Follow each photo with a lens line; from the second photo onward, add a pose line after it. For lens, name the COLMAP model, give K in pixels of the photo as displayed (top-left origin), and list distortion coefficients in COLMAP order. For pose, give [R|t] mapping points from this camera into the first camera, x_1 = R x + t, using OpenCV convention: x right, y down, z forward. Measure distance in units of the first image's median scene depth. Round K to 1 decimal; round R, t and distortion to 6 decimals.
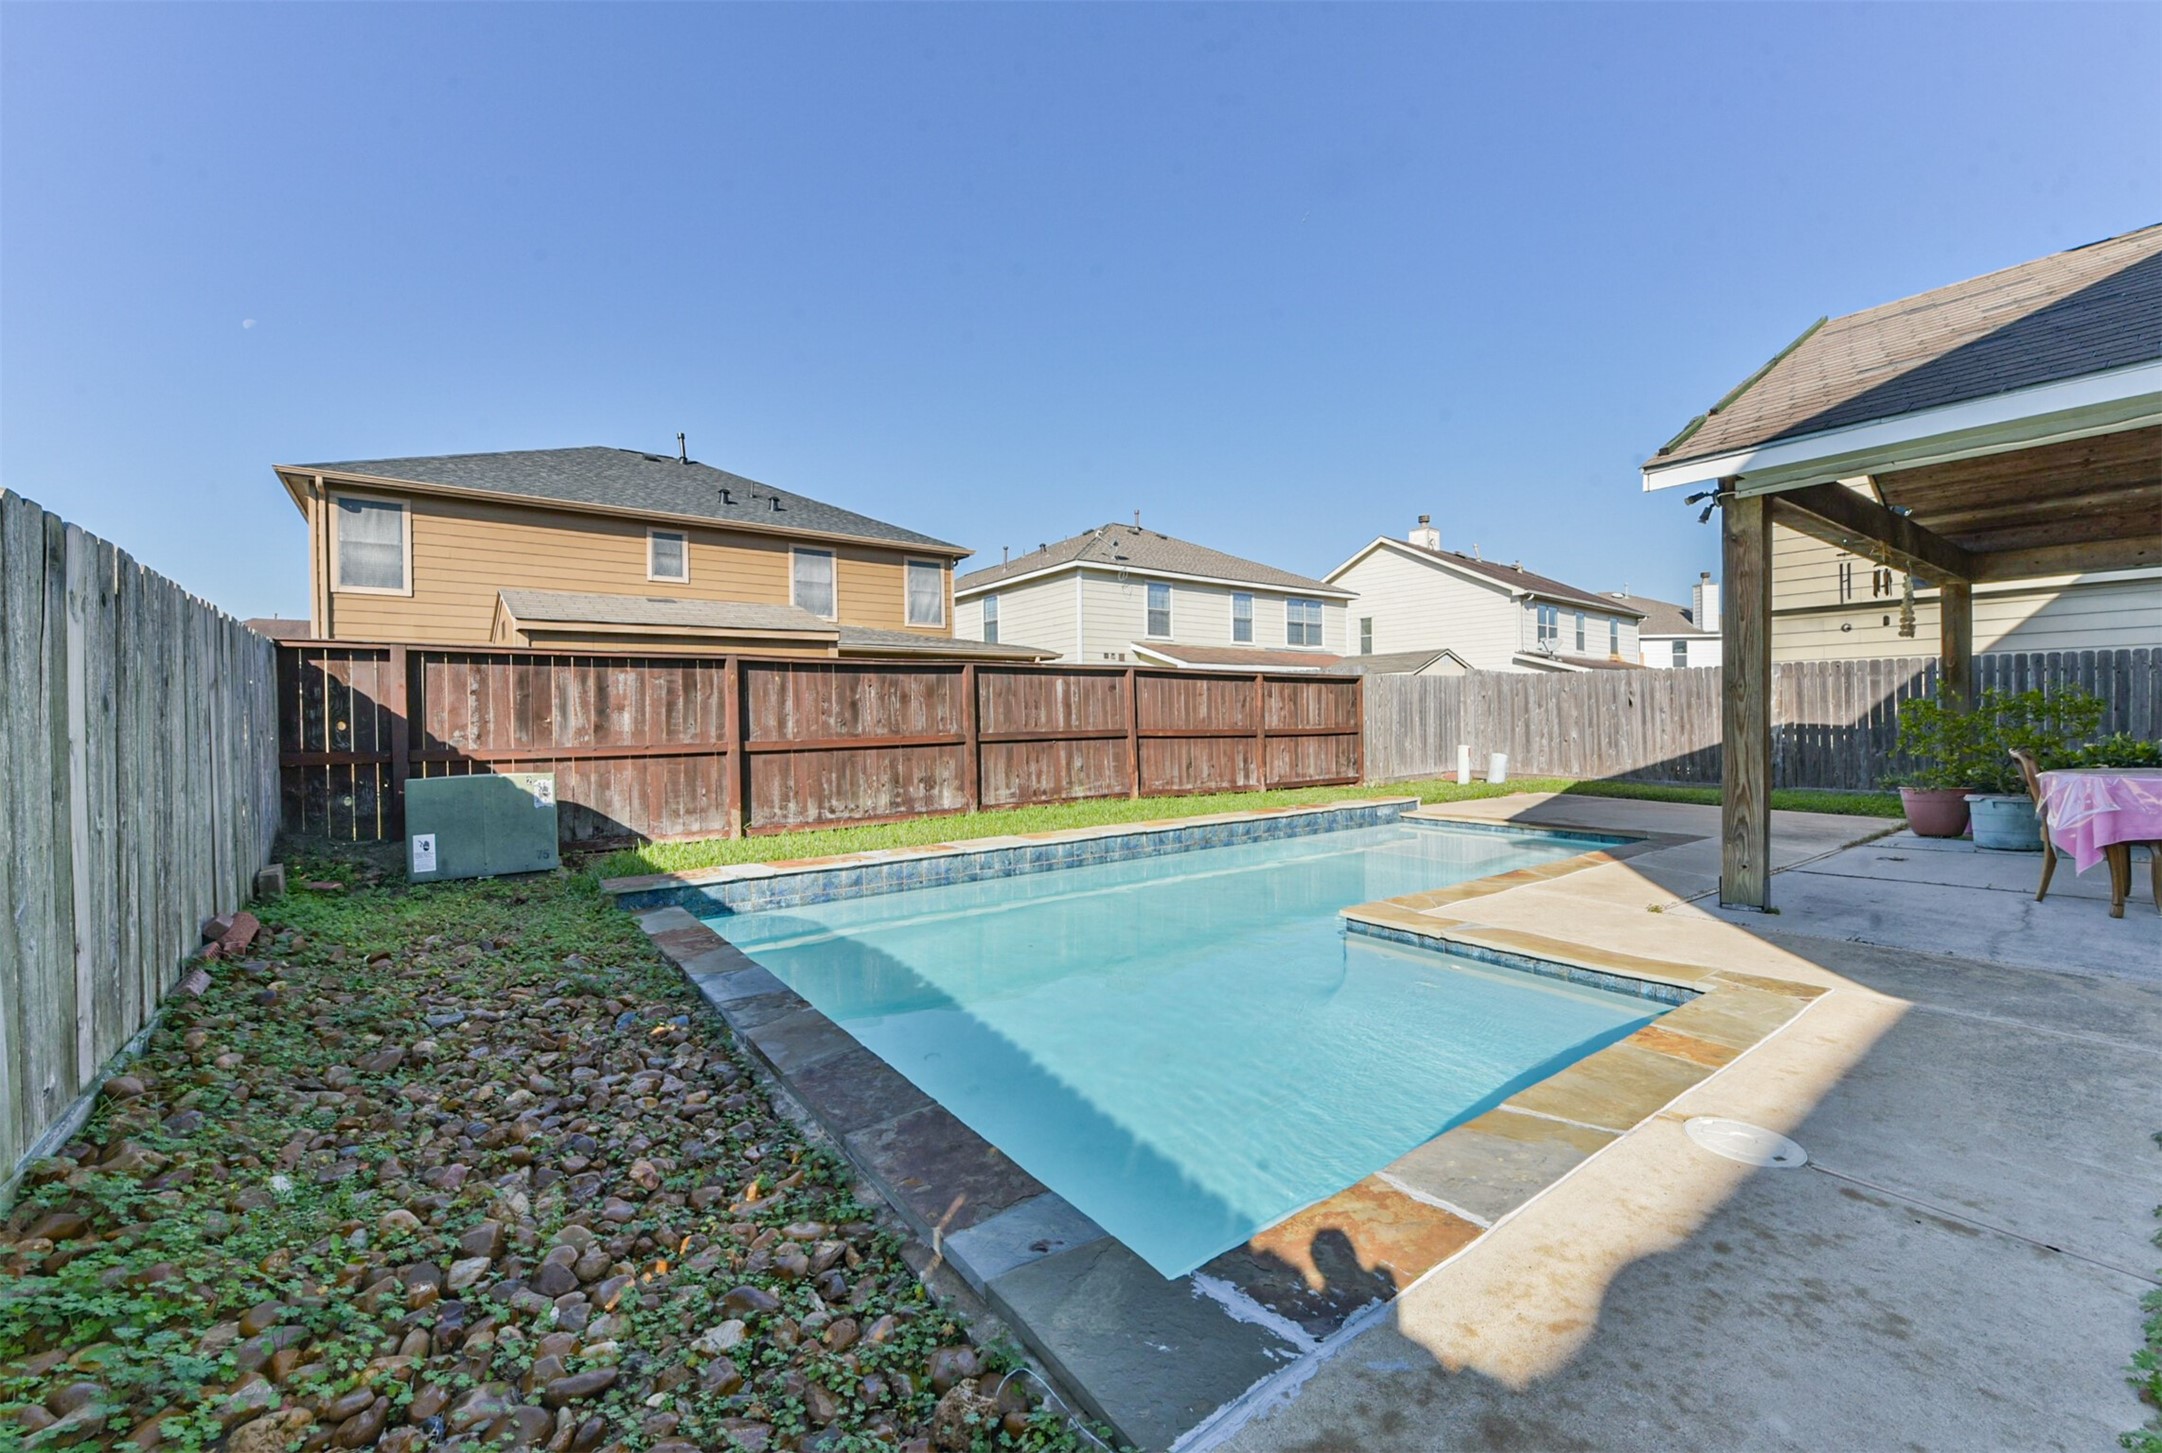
lens RADIAL K [[845.4, 0, 1078.3], [0, 845.4, 724.8], [0, 0, 1]] dist [-0.001590, -0.000772]
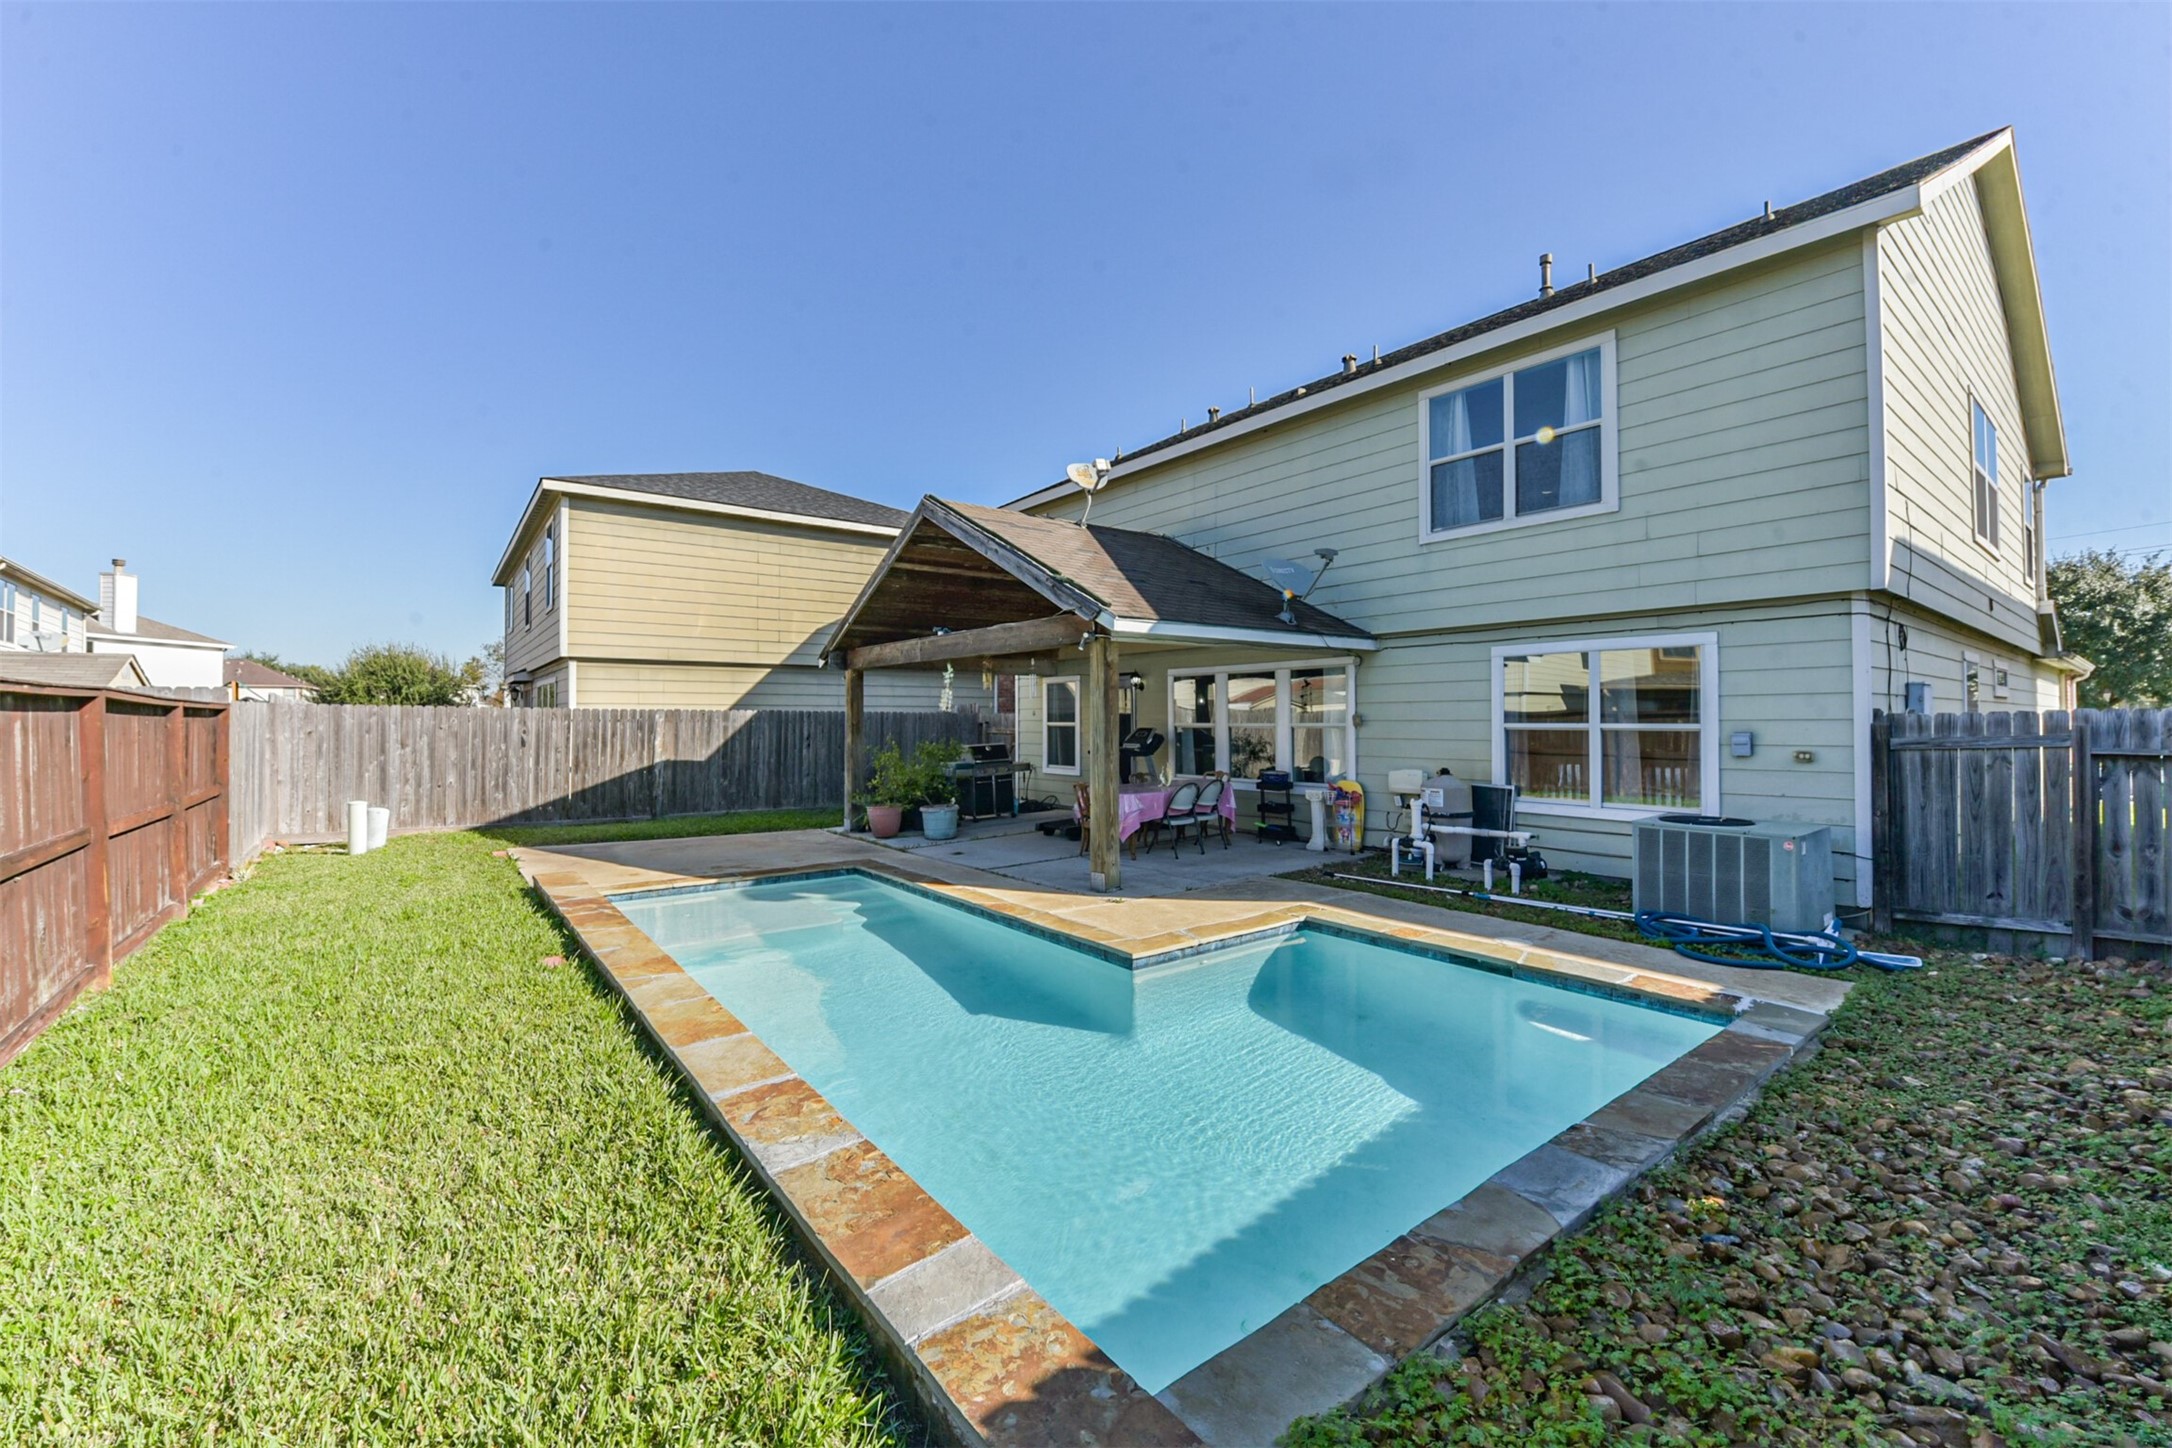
lens RADIAL K [[849.3, 0, 1082.5], [0, 849.3, 717.4], [0, 0, 1]] dist [-0.001590, -0.000772]
pose [[-0.004299, 0.014868, 0.999880, -0.317891], [0.009151, 0.999848, -0.014828, -0.034964], [-0.999949, 0.009086, -0.004435, 0.377453]]
